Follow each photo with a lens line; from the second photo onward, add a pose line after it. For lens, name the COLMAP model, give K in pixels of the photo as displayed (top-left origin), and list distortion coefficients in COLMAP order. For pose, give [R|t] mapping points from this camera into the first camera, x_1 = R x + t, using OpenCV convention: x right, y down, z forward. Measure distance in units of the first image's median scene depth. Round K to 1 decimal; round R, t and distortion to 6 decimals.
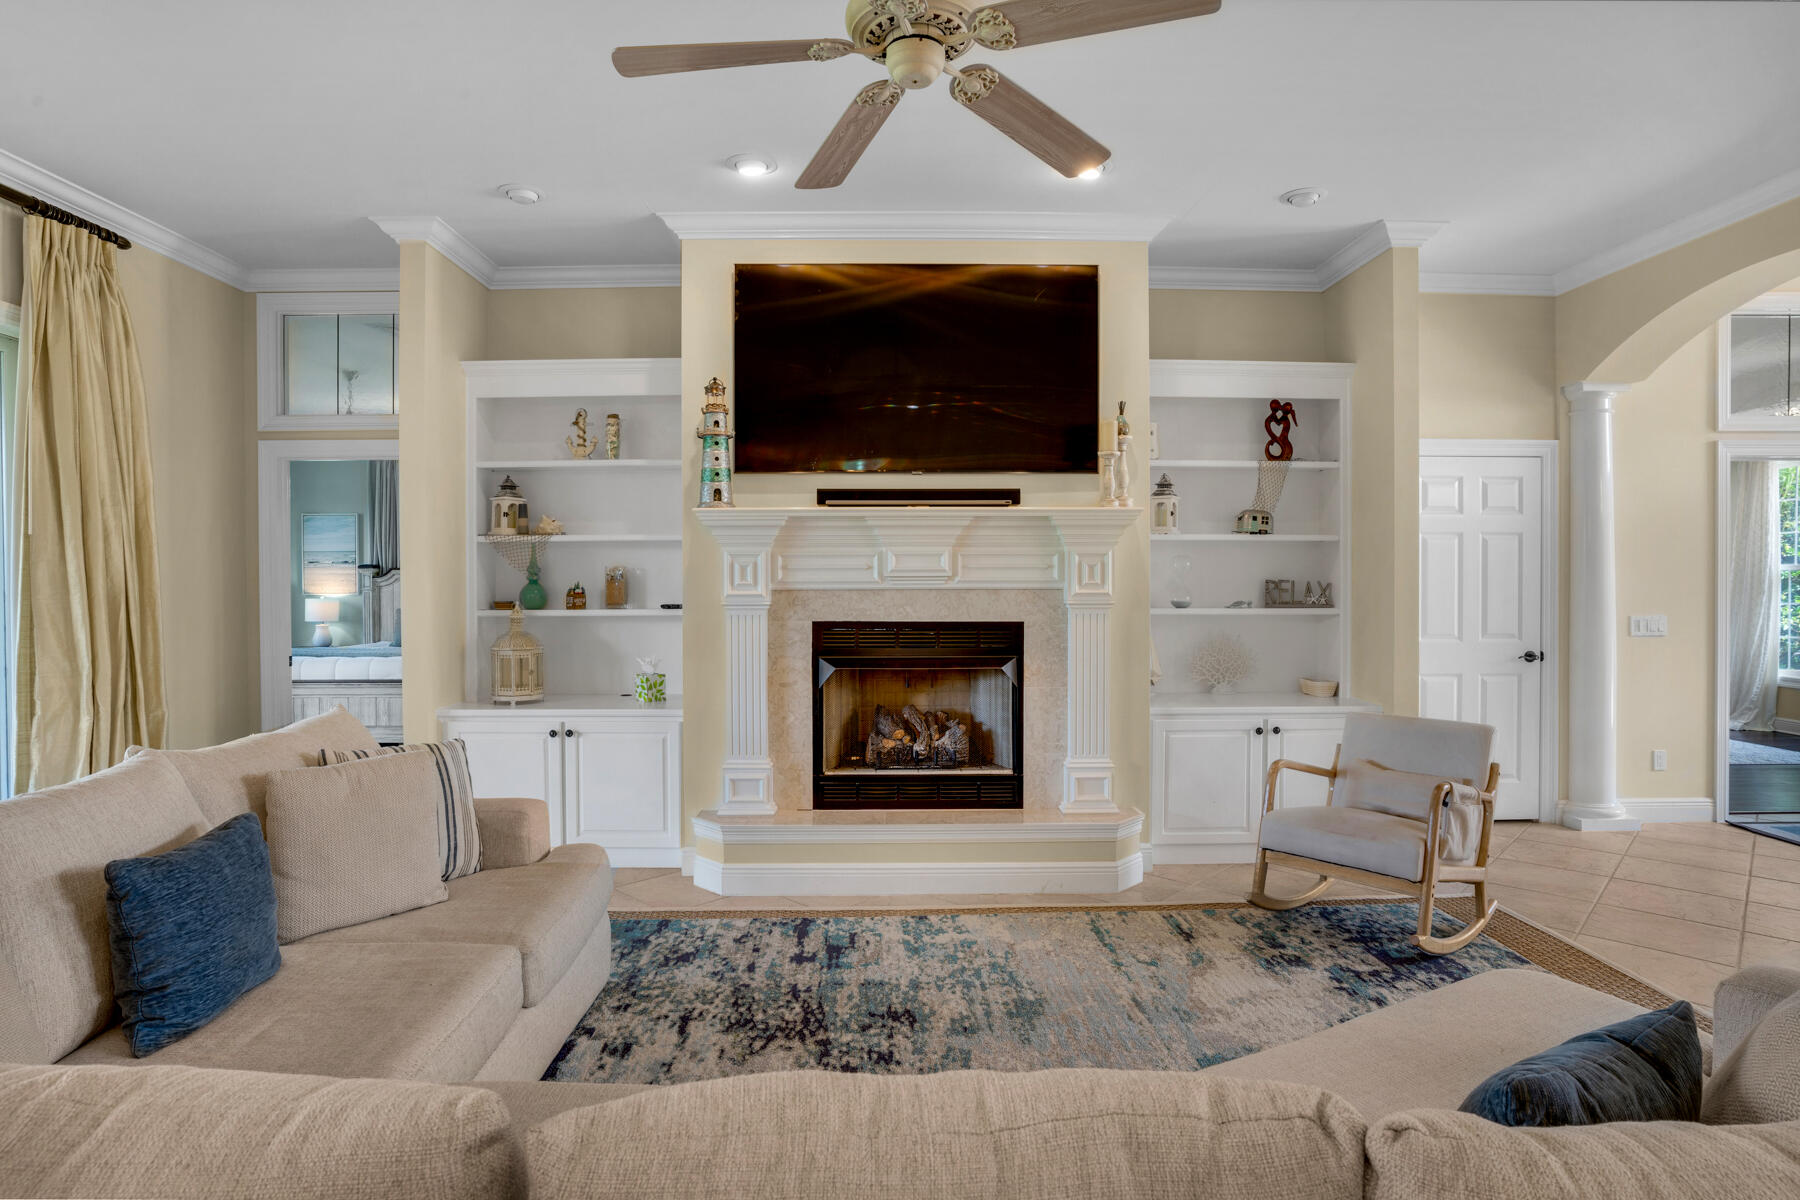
lens RADIAL K [[959.0, 0, 900.0], [0, 959.0, 600.0], [0, 0, 1]] dist [-0.040261, 0.000667]
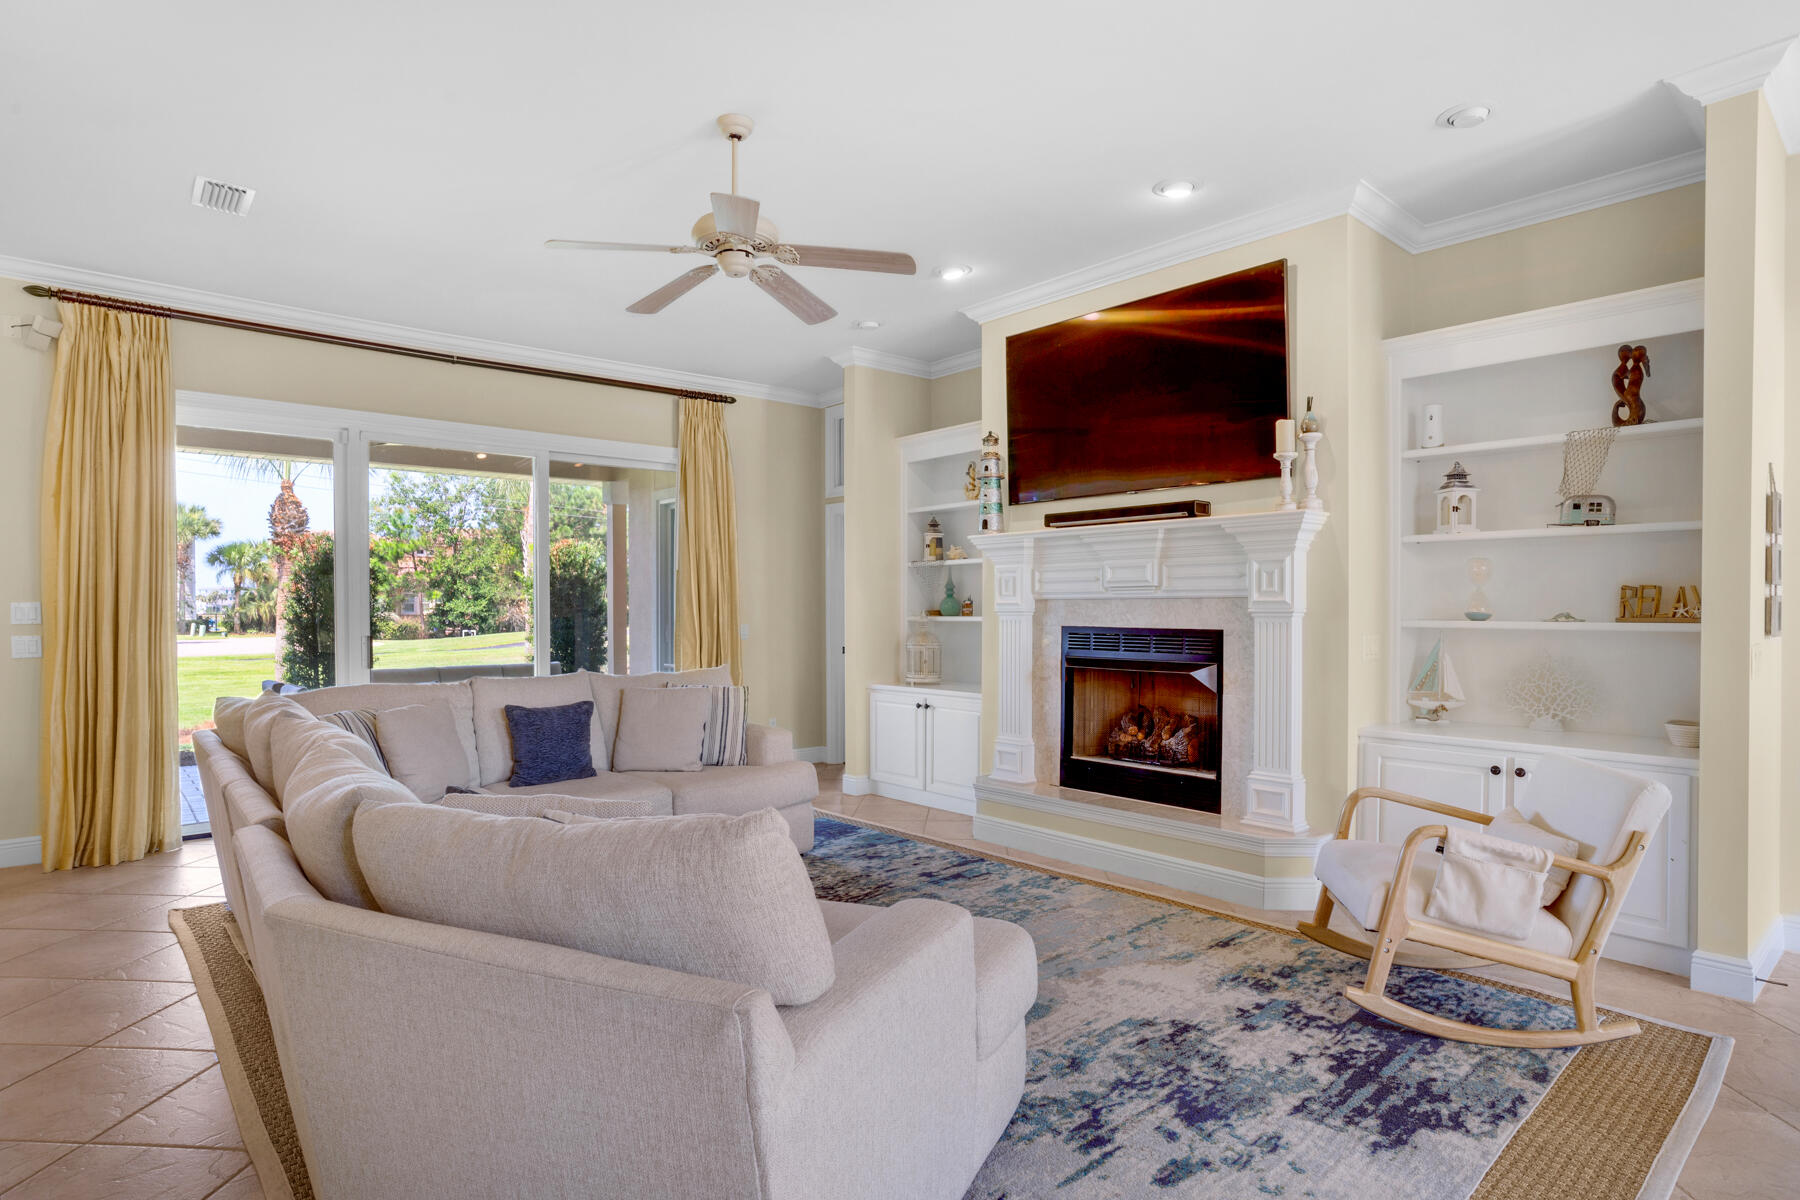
lens RADIAL K [[949.8, 0, 844.6], [0, 949.8, 616.8], [0, 0, 1]] dist [-0.003973, -0.000117]
pose [[0.631164, 0.010326, -0.775580, 0.662939], [-0.013950, 0.999901, 0.001959, 0.012719], [0.775524, 0.009583, 0.631246, 0.056301]]
